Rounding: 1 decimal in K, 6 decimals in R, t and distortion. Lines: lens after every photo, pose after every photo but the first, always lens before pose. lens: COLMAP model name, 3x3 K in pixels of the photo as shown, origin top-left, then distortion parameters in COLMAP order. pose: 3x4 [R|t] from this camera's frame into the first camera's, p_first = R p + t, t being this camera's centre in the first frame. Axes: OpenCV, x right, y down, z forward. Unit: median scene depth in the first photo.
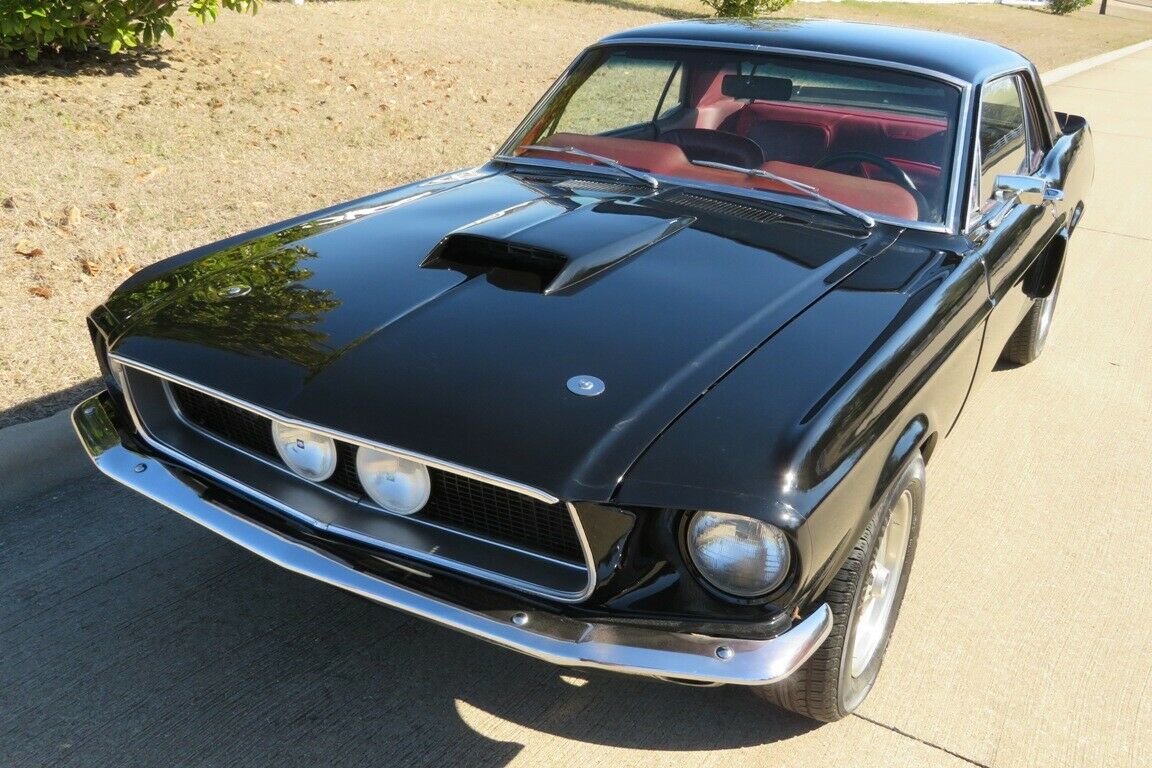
lens RADIAL K [[1090.6, 0, 576.0], [0, 1090.6, 384.0], [0, 0, 1]] dist [0.010779, -0.020406]
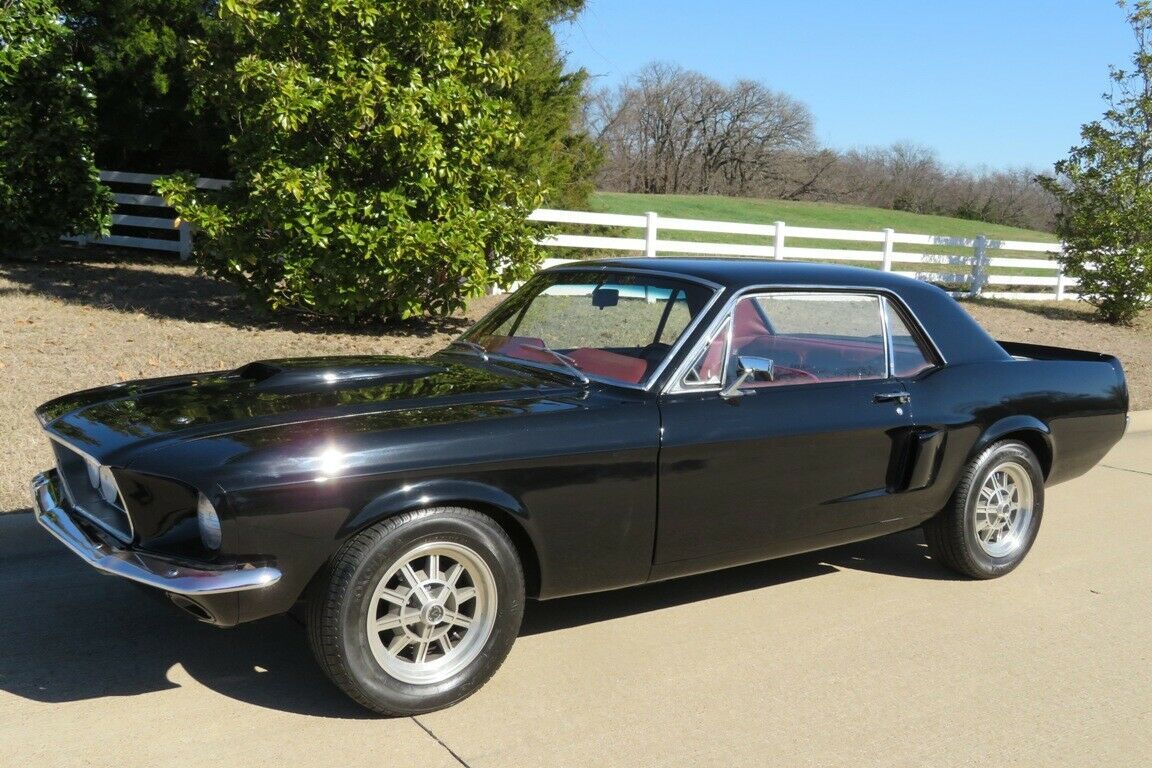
lens RADIAL K [[1090.6, 0, 576.0], [0, 1090.6, 384.0], [0, 0, 1]] dist [0.010779, -0.020406]
pose [[0.903528, 0.018803, -0.428116, 0.384681], [-0.136321, 0.959751, -0.245549, 0.083065], [0.406268, 0.280222, 0.869725, -0.063484]]
